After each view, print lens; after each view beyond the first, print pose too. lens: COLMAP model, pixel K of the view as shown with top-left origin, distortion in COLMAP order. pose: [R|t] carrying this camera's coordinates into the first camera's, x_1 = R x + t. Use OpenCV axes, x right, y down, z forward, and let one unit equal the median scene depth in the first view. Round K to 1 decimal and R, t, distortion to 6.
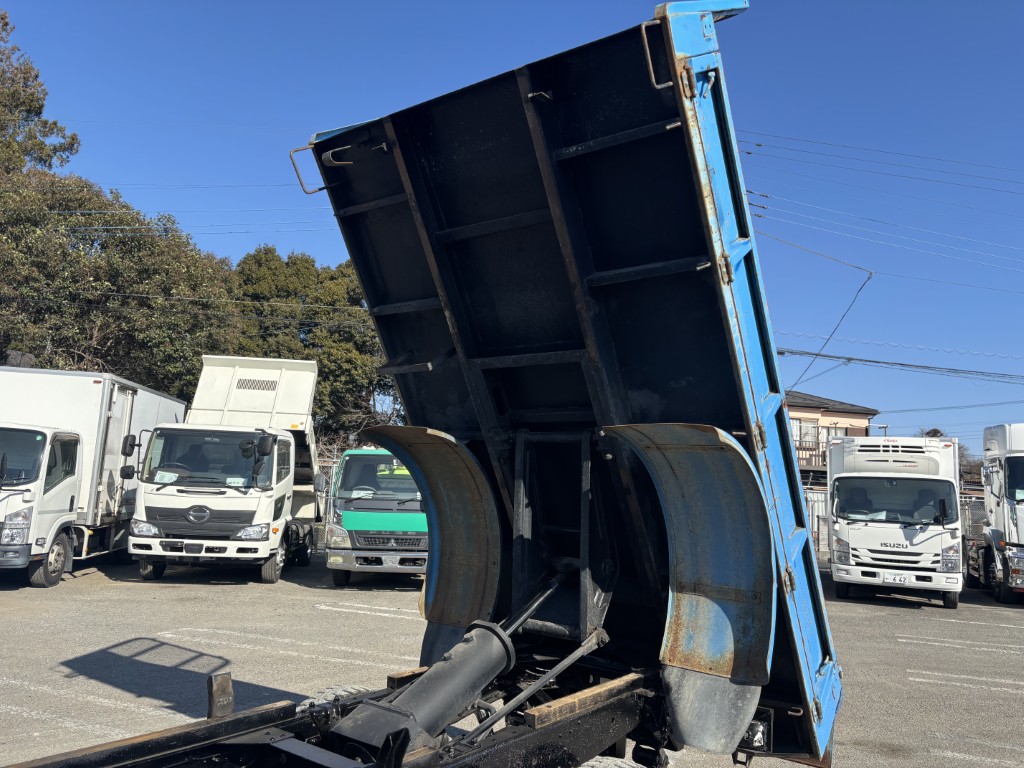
lens RADIAL K [[772.2, 0, 507.1], [0, 772.2, 372.3], [0, 0, 1]] dist [0.061405, -0.078076]
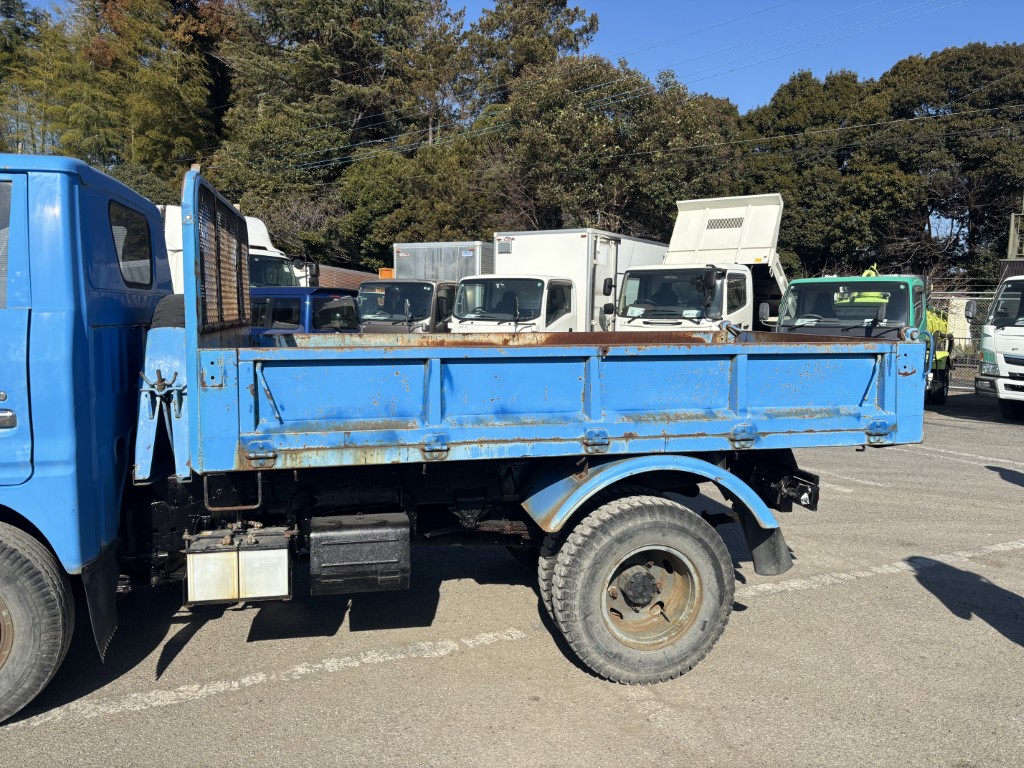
lens RADIAL K [[783.3, 0, 504.3], [0, 783.3, 366.0], [0, 0, 1]] dist [0.000339, -0.000655]
pose [[0.758321, 0.007523, -0.651837, 0.107523], [0.118616, 0.981648, 0.149323, 0.008738], [0.640998, -0.190553, 0.743512, -0.012984]]
